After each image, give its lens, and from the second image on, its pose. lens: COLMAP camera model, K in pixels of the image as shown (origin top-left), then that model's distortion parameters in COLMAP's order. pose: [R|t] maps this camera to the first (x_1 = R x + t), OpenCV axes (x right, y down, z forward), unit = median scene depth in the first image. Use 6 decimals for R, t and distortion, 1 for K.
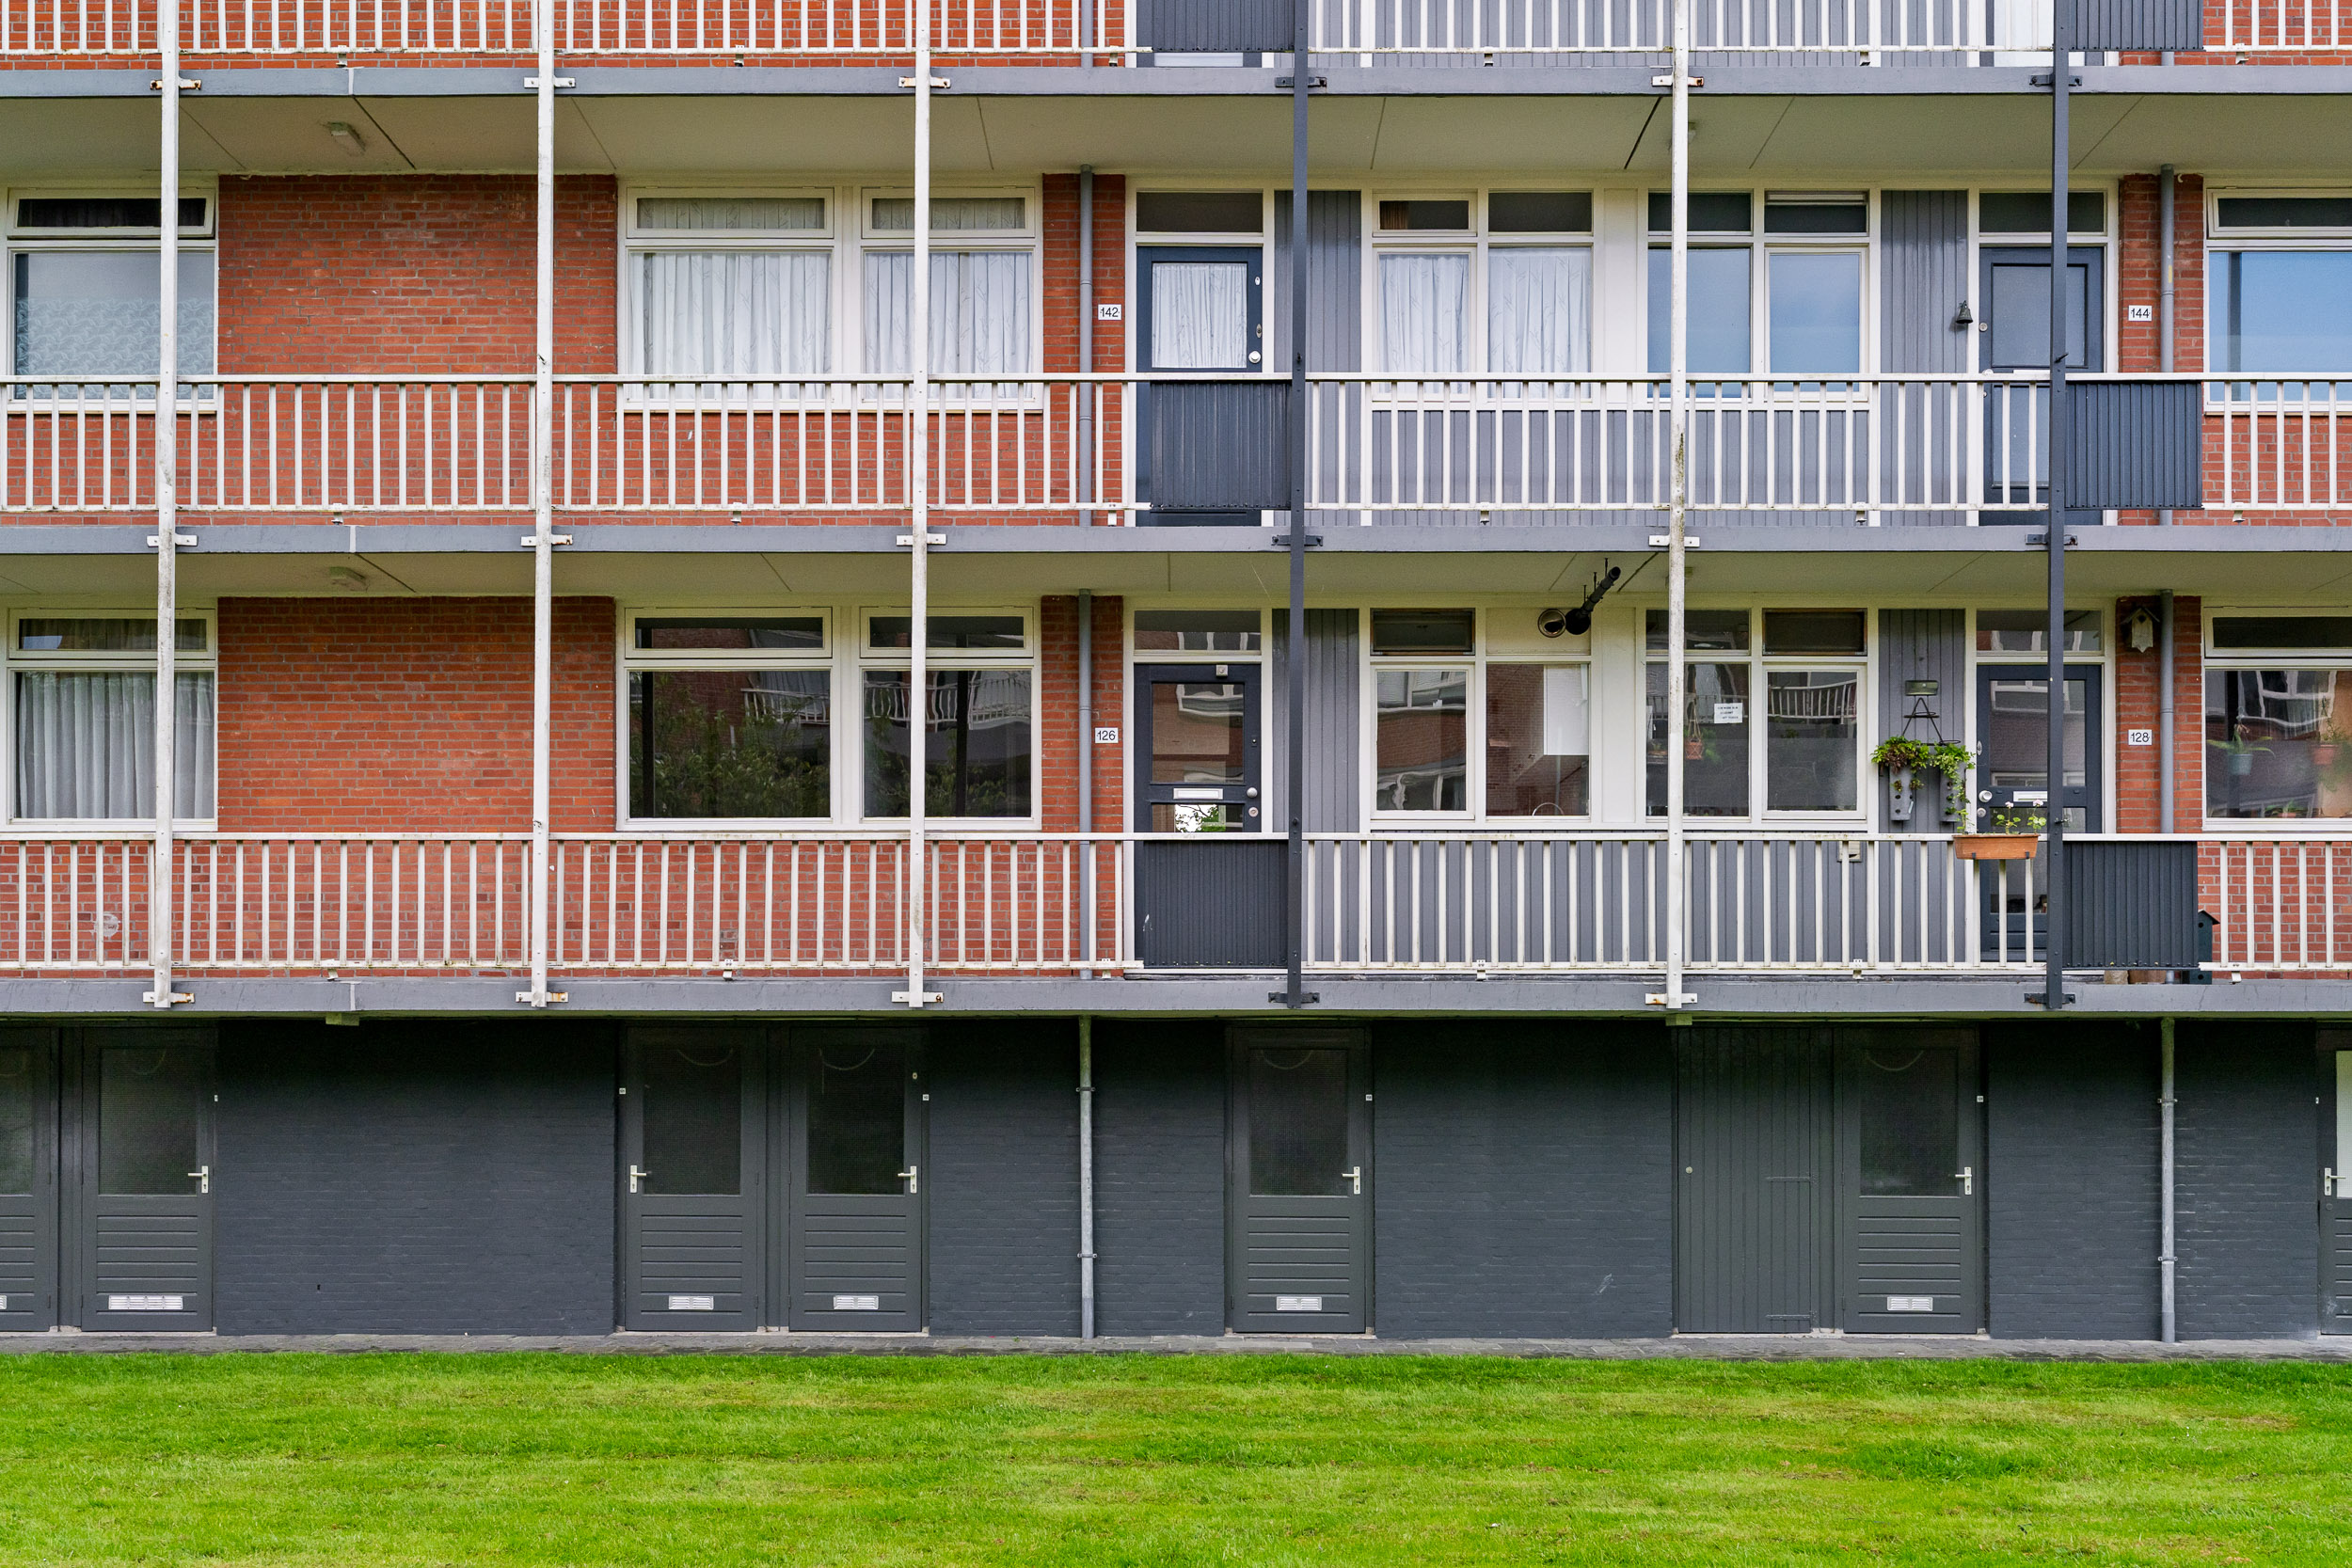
lens RADIAL K [[3082.5, 0, 1174.7], [0, 3082.5, 802.7], [0, 0, 1]] dist [-0.006695, 0.000000]
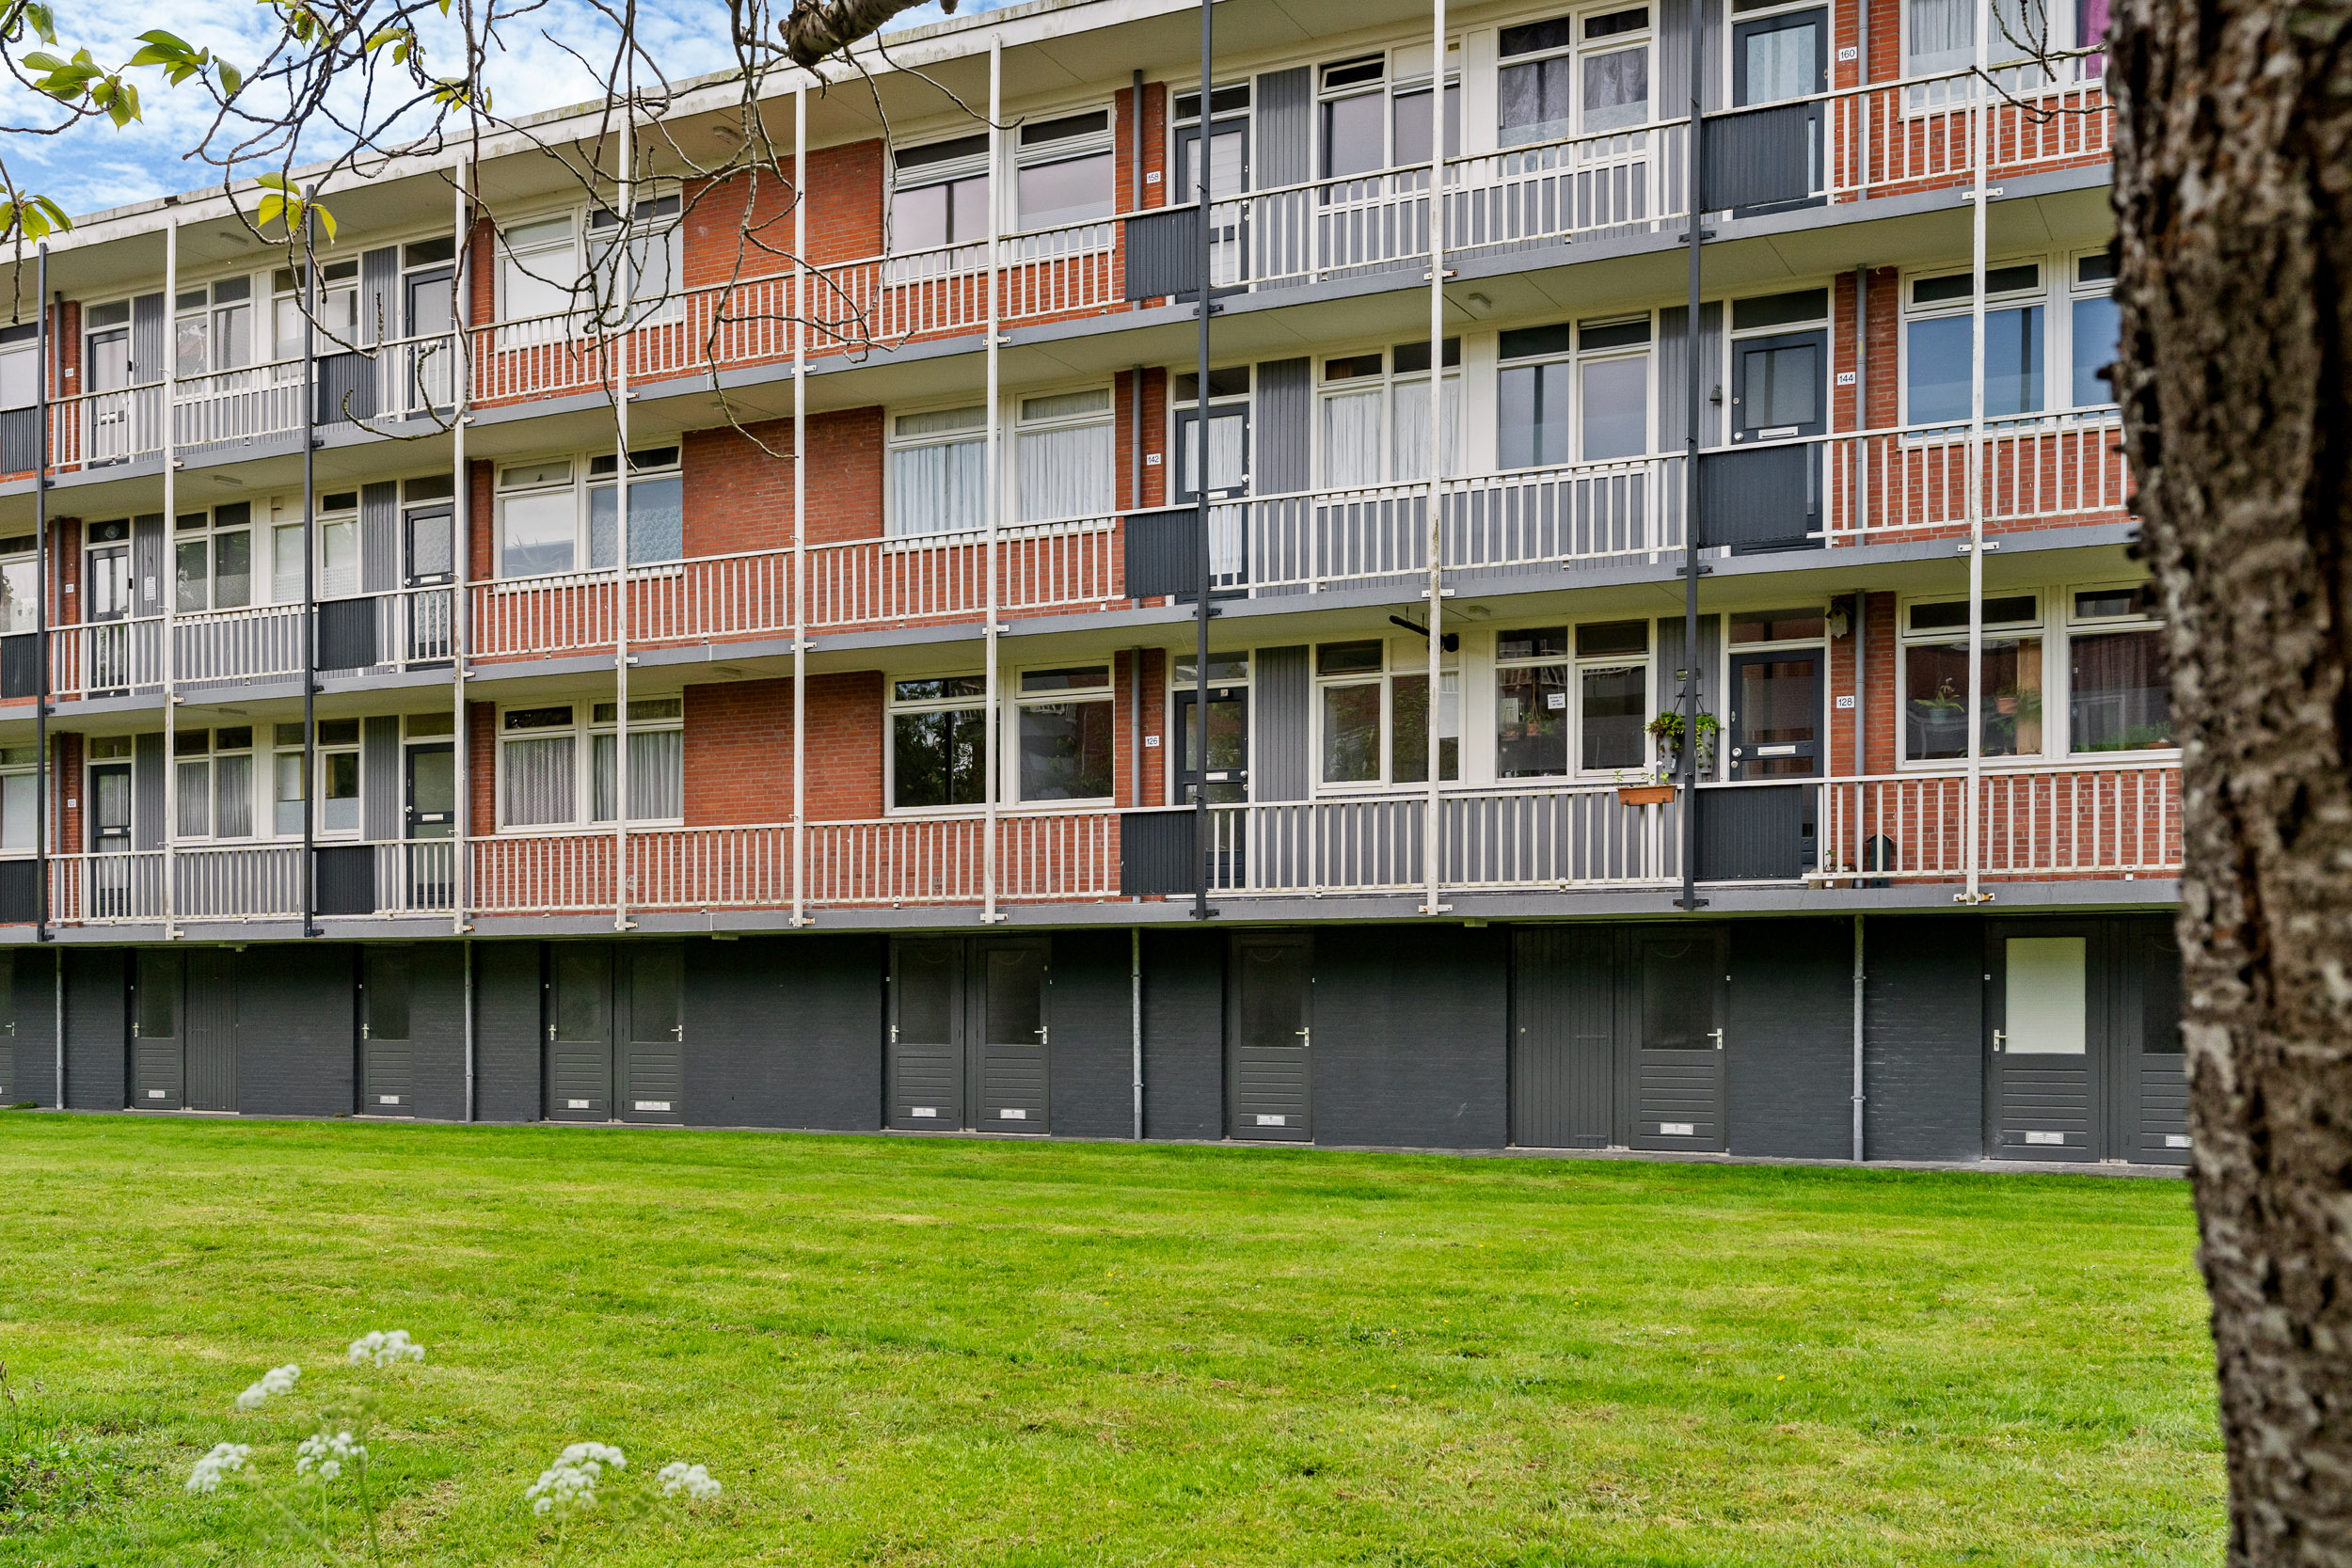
lens RADIAL K [[2280.8, 0, 1172.7], [0, 2280.8, 781.1], [0, 0, 1]] dist [-0.027074, 0.000000]
pose [[0.899294, -0.044600, -0.435064, 0.471218], [0.048570, 0.998818, -0.001997, 0.000474], [0.434639, -0.019335, 0.900397, 0.001021]]
